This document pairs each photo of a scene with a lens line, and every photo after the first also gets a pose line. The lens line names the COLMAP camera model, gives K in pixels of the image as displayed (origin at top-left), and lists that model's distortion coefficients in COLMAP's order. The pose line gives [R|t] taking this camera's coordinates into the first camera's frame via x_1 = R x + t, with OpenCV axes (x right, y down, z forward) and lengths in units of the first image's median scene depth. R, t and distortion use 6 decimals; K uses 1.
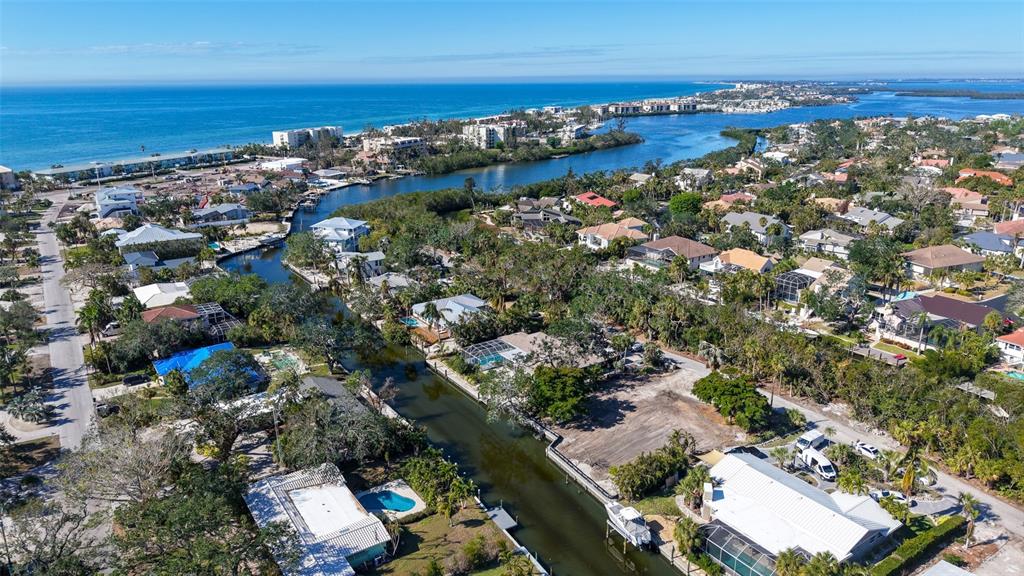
lens RADIAL K [[682.0, 0, 509.9], [0, 682.0, 289.9], [0, 0, 1]] dist [0.033280, -0.039538]
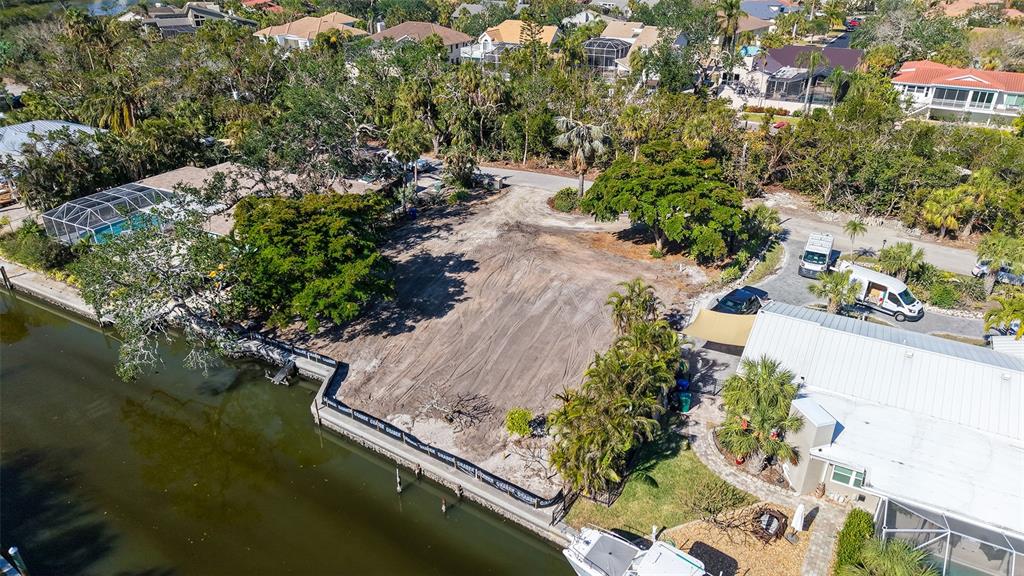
lens RADIAL K [[682.0, 0, 514.0], [0, 682.0, 286.6], [0, 0, 1]] dist [0.033280, -0.039538]
pose [[0.891616, -0.202113, 0.405181, 0.009340], [0.131755, 0.971935, 0.194890, 0.081063], [-0.433199, -0.120382, 0.893223, 0.457726]]
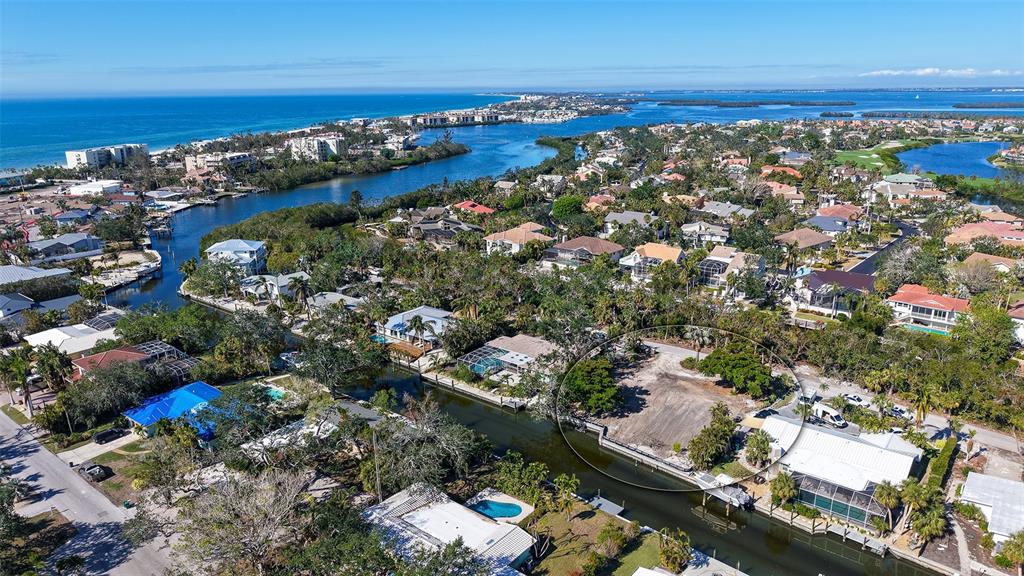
lens RADIAL K [[682.0, 0, 506.3], [0, 682.0, 291.2], [0, 0, 1]] dist [0.033280, -0.039538]
pose [[0.954720, -0.086773, 0.284572, -0.265982], [0.090848, 0.995864, -0.001123, -0.003829], [-0.283297, 0.026925, 0.958654, 0.019291]]
